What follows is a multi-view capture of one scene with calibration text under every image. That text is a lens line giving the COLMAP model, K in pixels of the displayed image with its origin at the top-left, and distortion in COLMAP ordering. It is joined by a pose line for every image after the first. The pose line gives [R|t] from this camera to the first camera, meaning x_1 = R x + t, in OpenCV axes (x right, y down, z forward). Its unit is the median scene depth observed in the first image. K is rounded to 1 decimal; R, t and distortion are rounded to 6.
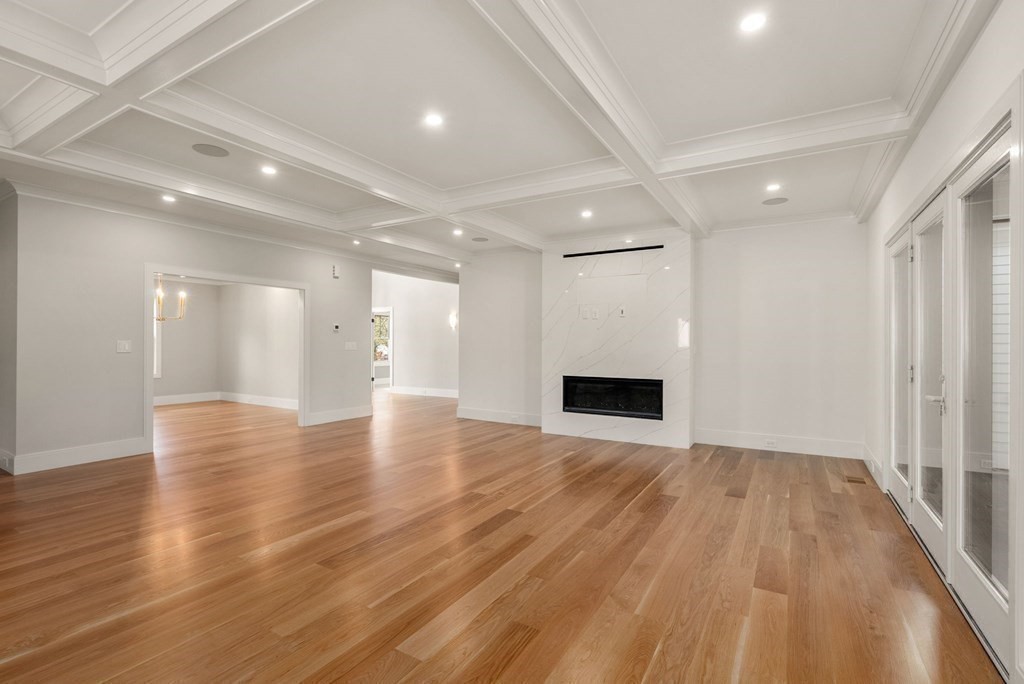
lens RADIAL K [[472.0, 0, 513.3], [0, 472.0, 343.4], [0, 0, 1]] dist [-0.001801, 0.001710]
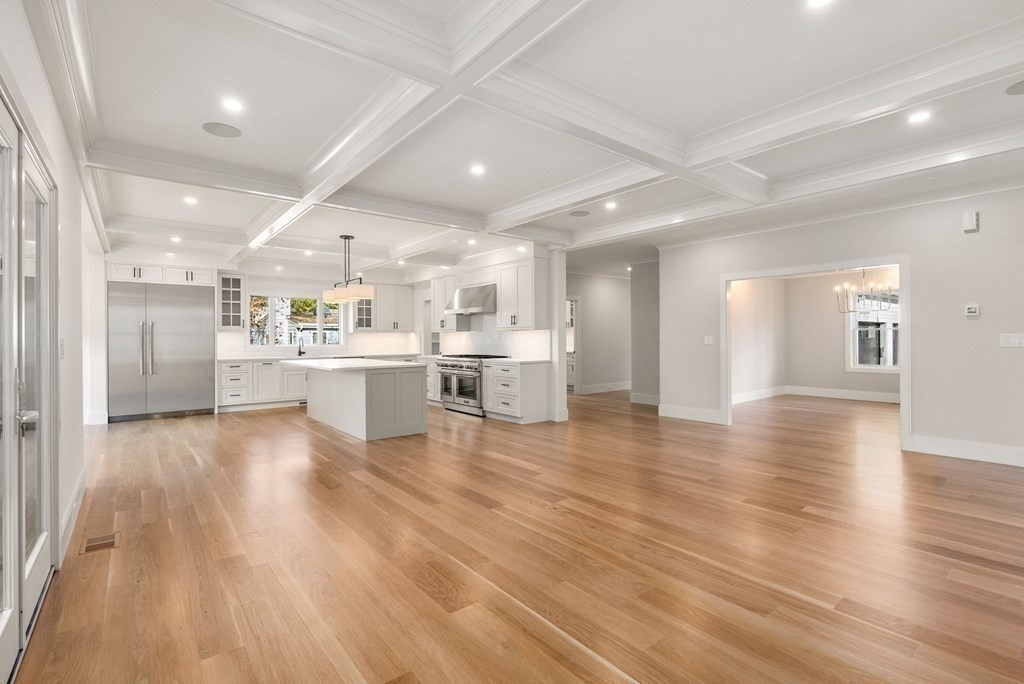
lens RADIAL K [[472.0, 0, 508.3], [0, 472.0, 339.5], [0, 0, 1]] dist [-0.001801, 0.001710]
pose [[-0.361013, -0.000457, -0.932561, 0.933105], [0.006480, 0.999975, -0.002999, 0.004807], [0.932538, -0.007125, -0.361001, 1.396448]]
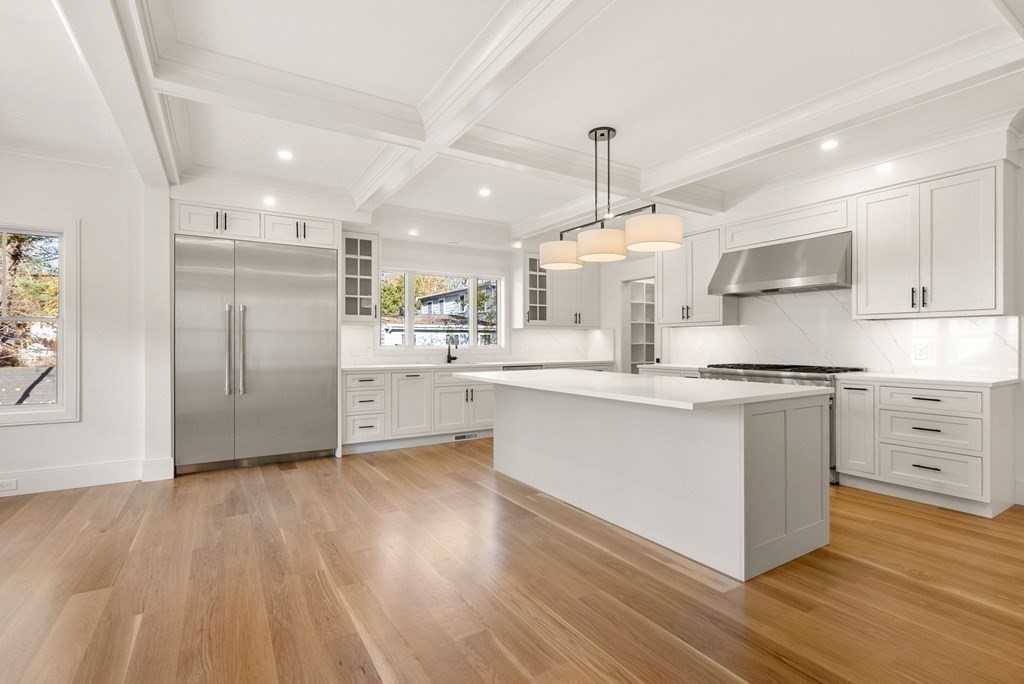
lens RADIAL K [[472.0, 0, 513.1], [0, 472.0, 344.6], [0, 0, 1]] dist [-0.001801, 0.001710]
pose [[-0.461570, -0.002022, -0.887101, 0.293970], [0.001485, 0.999994, -0.003052, 0.019622], [0.887102, -0.002726, -0.461564, 0.314937]]
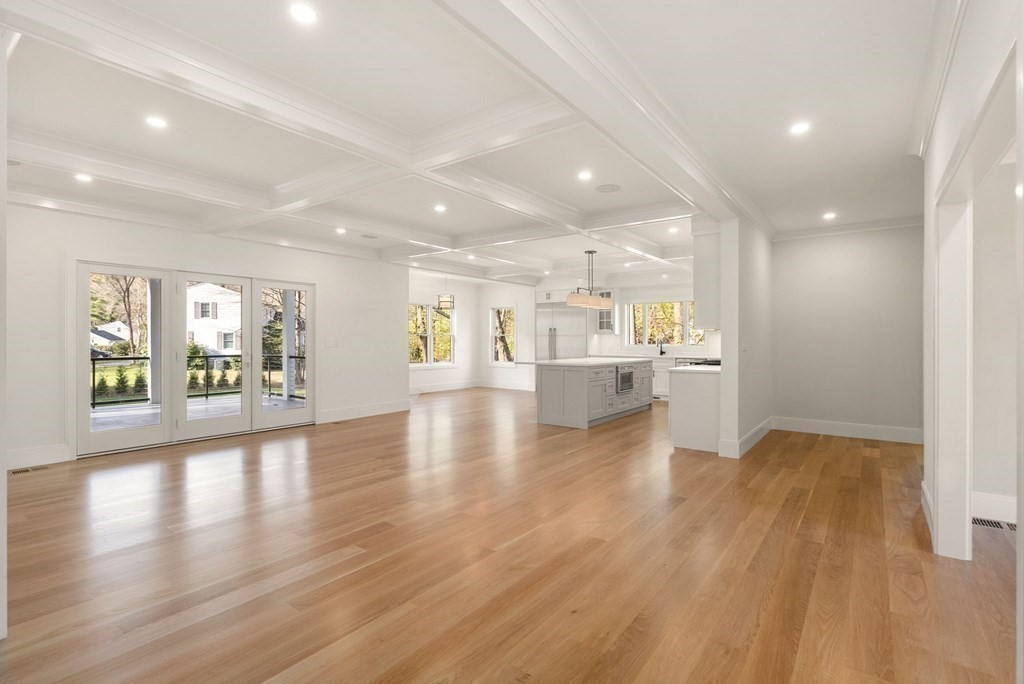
lens RADIAL K [[472.0, 0, 503.5], [0, 472.0, 342.9], [0, 0, 1]] dist [-0.001801, 0.001710]
pose [[-0.993468, -0.005628, 0.113972, -0.544139], [-0.005229, 0.999979, 0.003800, -0.000614], [-0.113991, 0.003179, -0.993477, 2.394517]]
